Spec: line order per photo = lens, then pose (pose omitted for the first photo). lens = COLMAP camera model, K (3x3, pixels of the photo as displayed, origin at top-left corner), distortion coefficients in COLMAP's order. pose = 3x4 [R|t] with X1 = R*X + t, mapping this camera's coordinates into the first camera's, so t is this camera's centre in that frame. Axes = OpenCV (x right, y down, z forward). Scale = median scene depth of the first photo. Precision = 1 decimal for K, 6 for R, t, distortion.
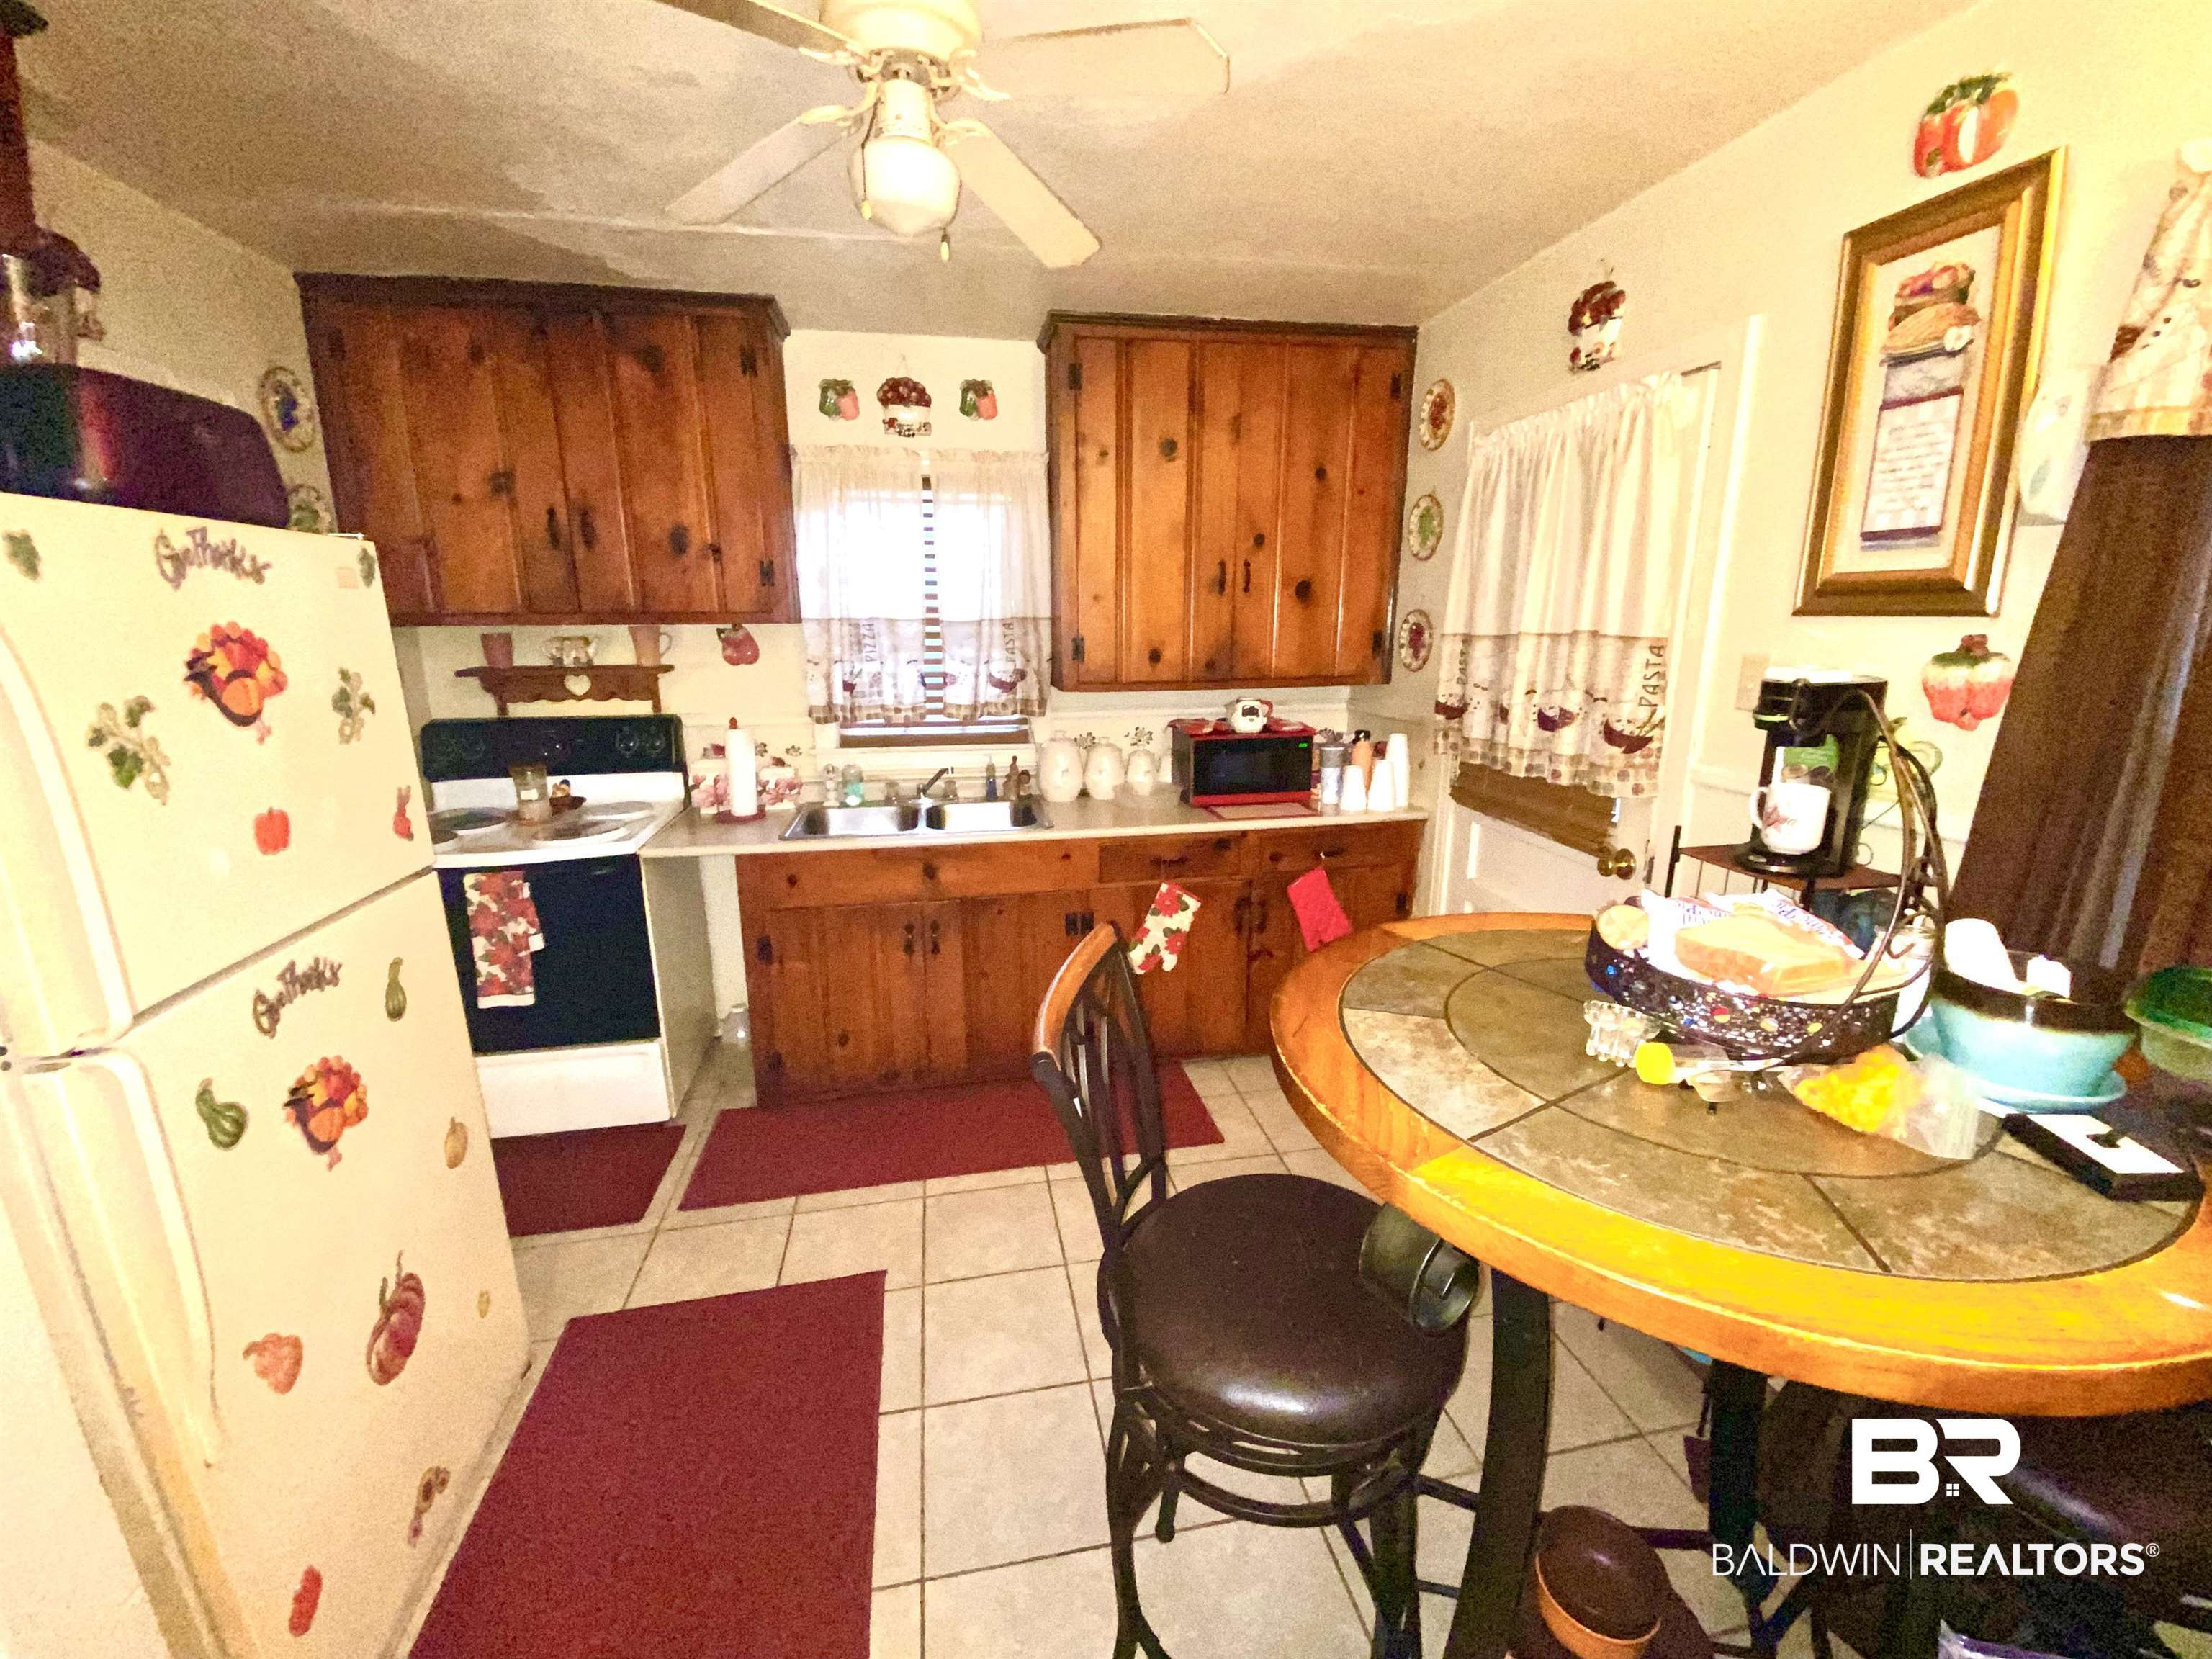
lens RADIAL K [[904.8, 0, 1106.9], [0, 904.8, 835.0], [0, 0, 1]] dist [0.000441, -0.000030]
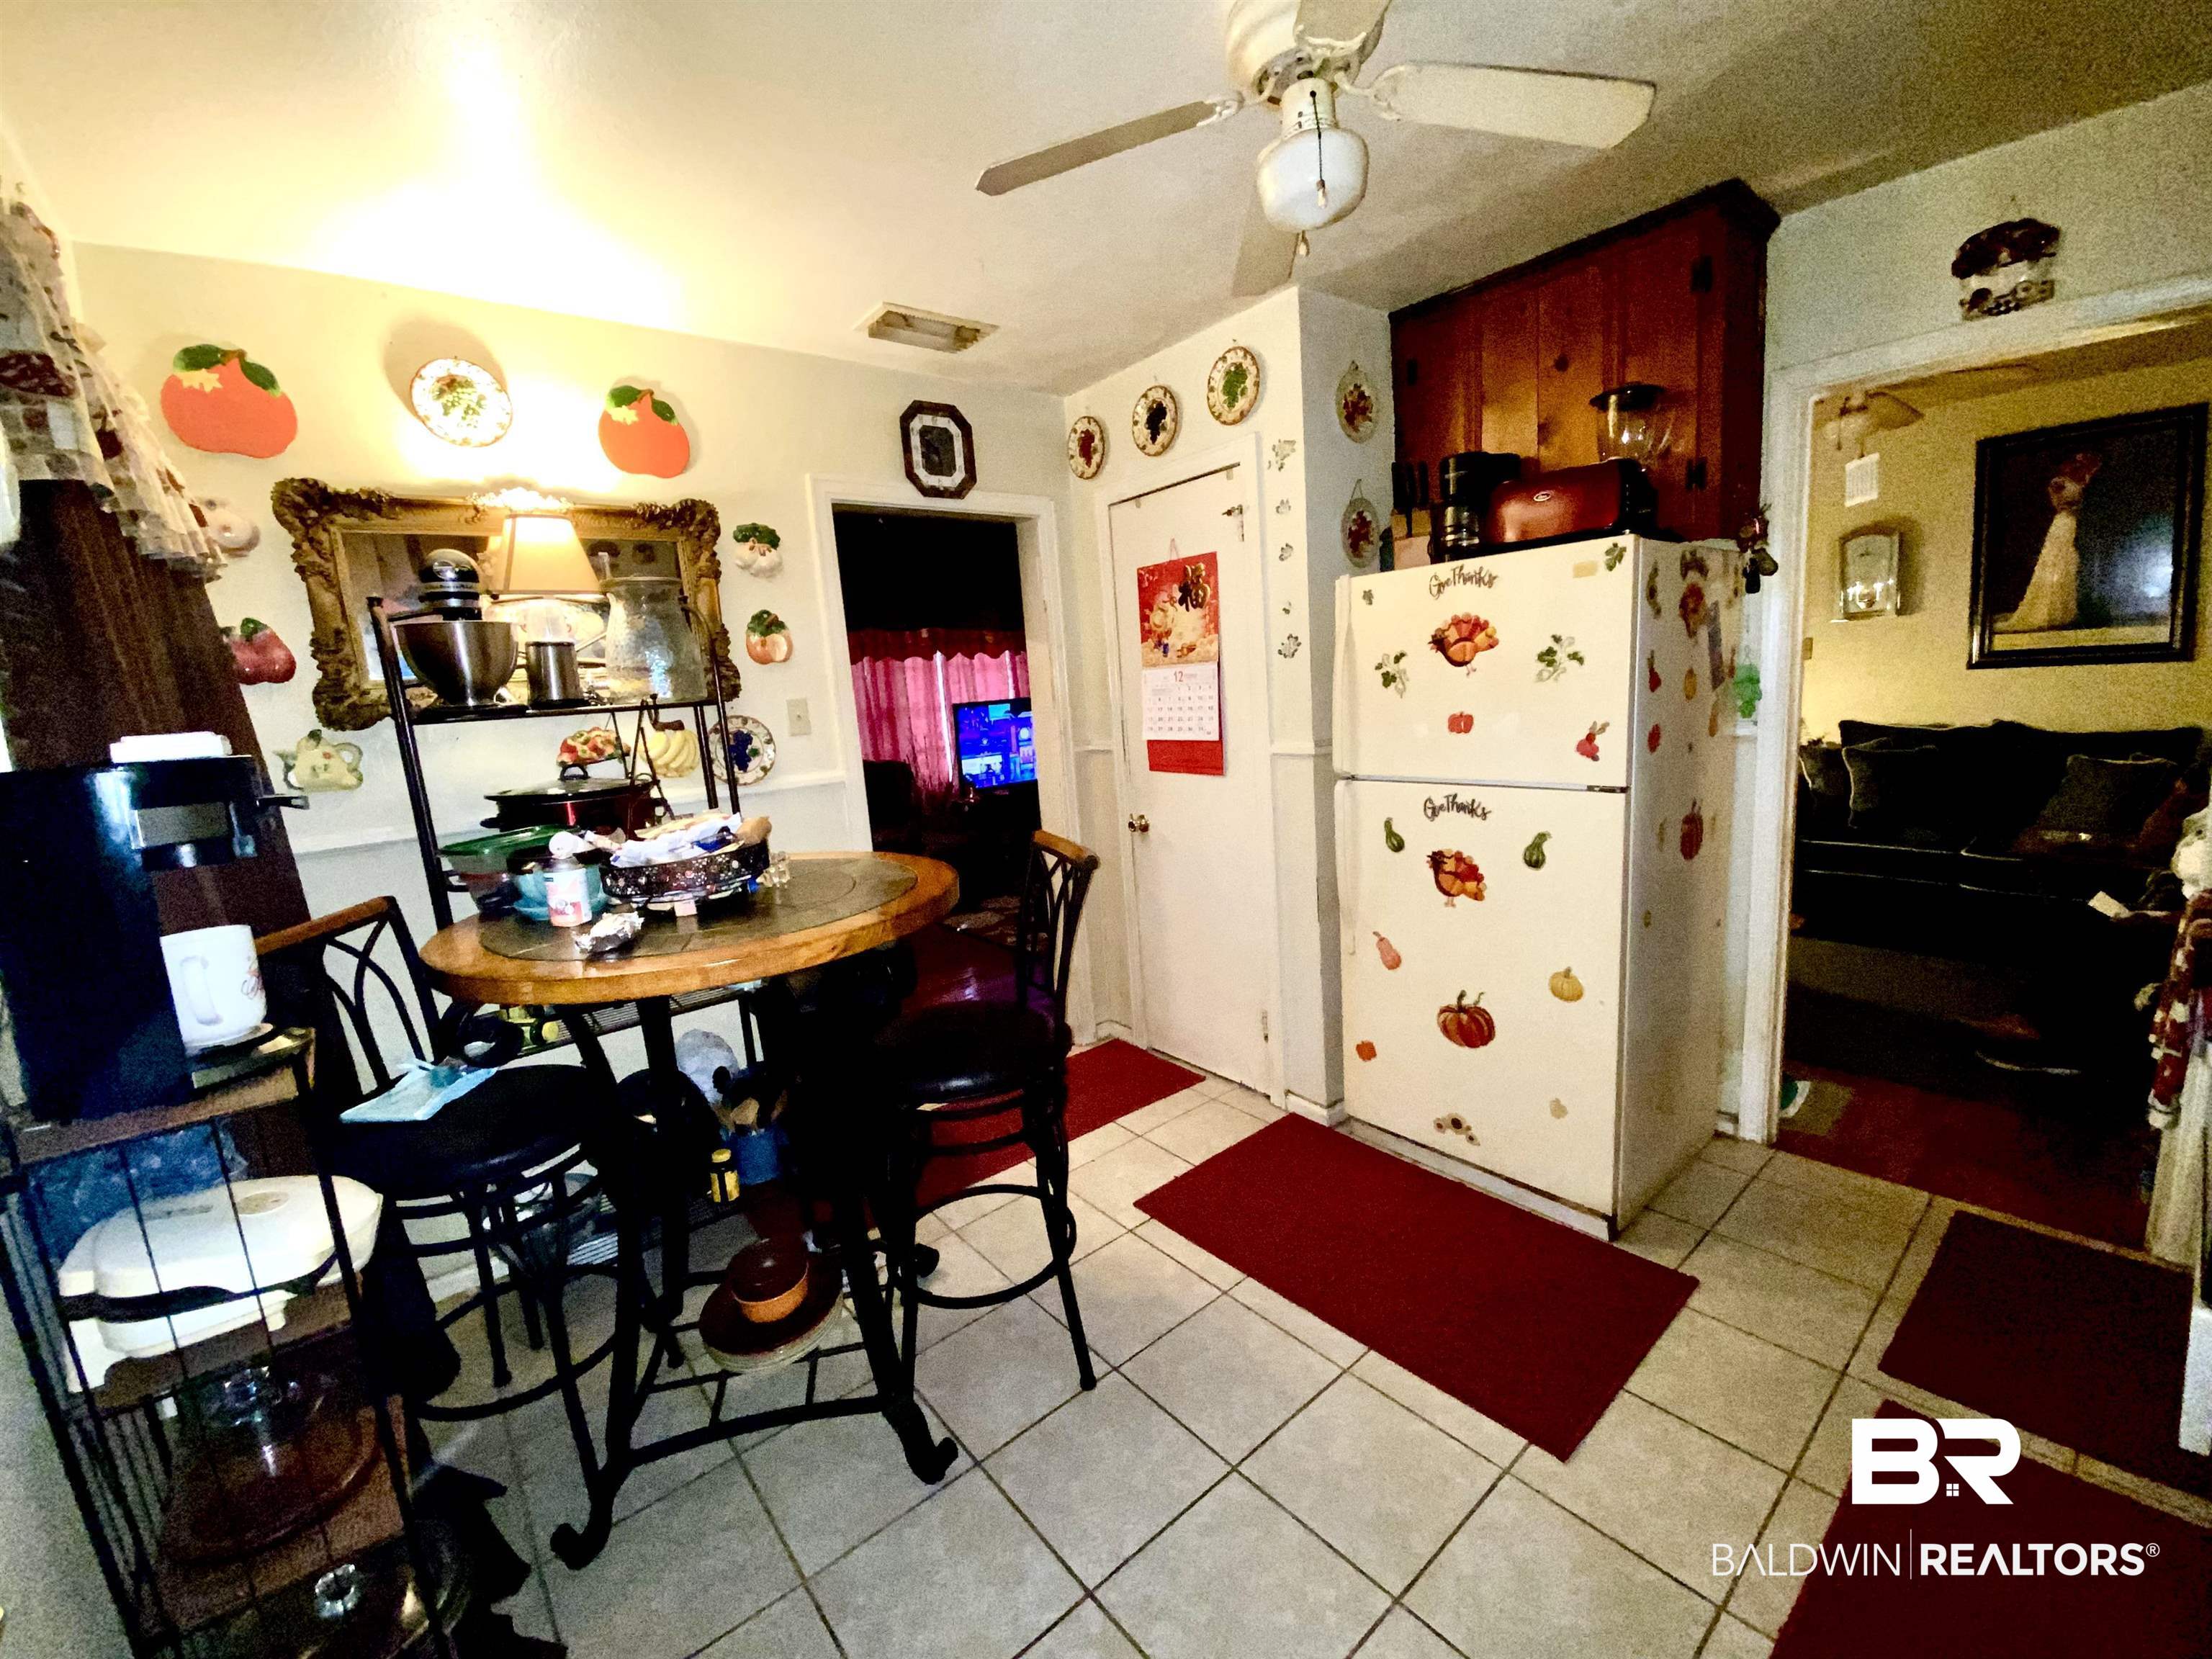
lens RADIAL K [[904.8, 0, 1106.0], [0, 904.8, 831.6], [0, 0, 1]] dist [0.000441, -0.000030]
pose [[-0.875676, 0.155852, -0.457057, 0.618873], [-0.029336, 0.927570, 0.372496, -0.472205], [0.482007, 0.339594, -0.807679, 2.225438]]
